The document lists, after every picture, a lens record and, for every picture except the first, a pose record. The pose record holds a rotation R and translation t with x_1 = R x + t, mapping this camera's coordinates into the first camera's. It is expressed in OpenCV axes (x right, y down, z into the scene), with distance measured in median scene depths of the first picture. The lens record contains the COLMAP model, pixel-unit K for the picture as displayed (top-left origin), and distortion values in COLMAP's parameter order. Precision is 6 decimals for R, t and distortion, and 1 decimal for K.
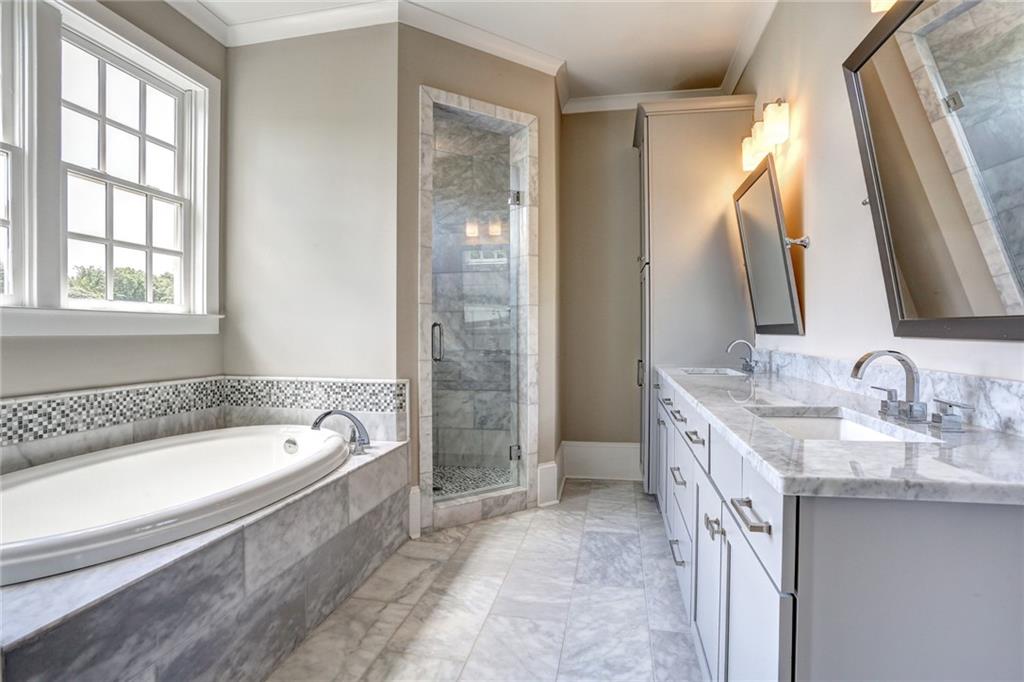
lens RADIAL K [[489.2, 0, 533.0], [0, 489.2, 341.8], [0, 0, 1]] dist [-0.066032, 0.000774]
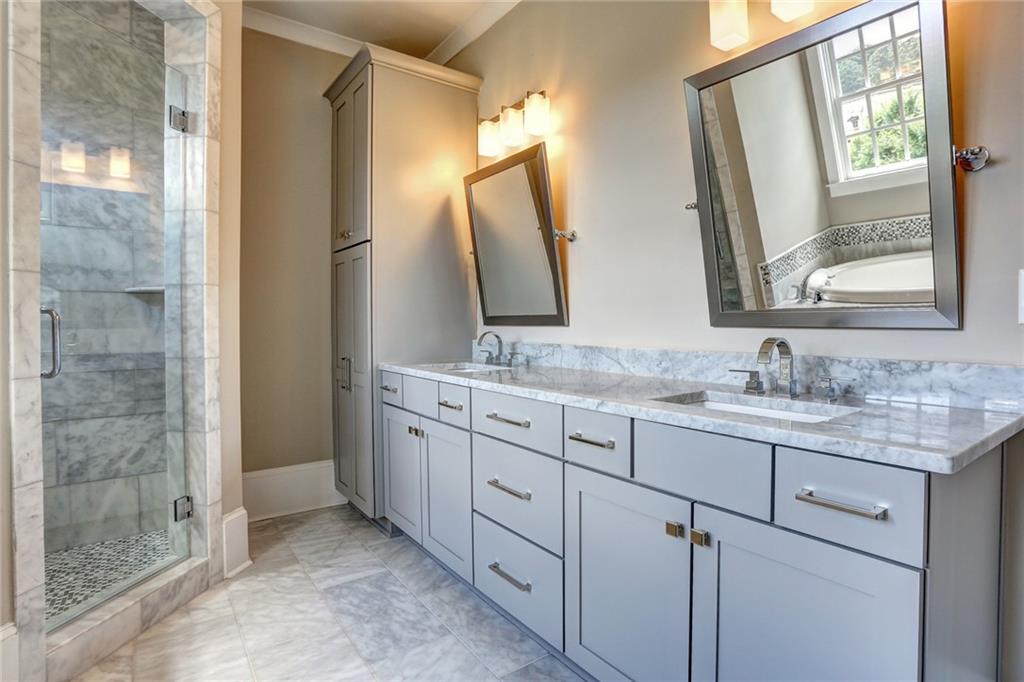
lens RADIAL K [[512.6, 0, 523.1], [0, 512.6, 330.8], [0, 0, 1]] dist [-0.070102, 0.028527]
pose [[0.687671, -0.011066, 0.725938, -0.209965], [0.017257, 0.999850, -0.001106, -0.002669], [-0.725817, 0.013288, 0.687759, 0.211999]]
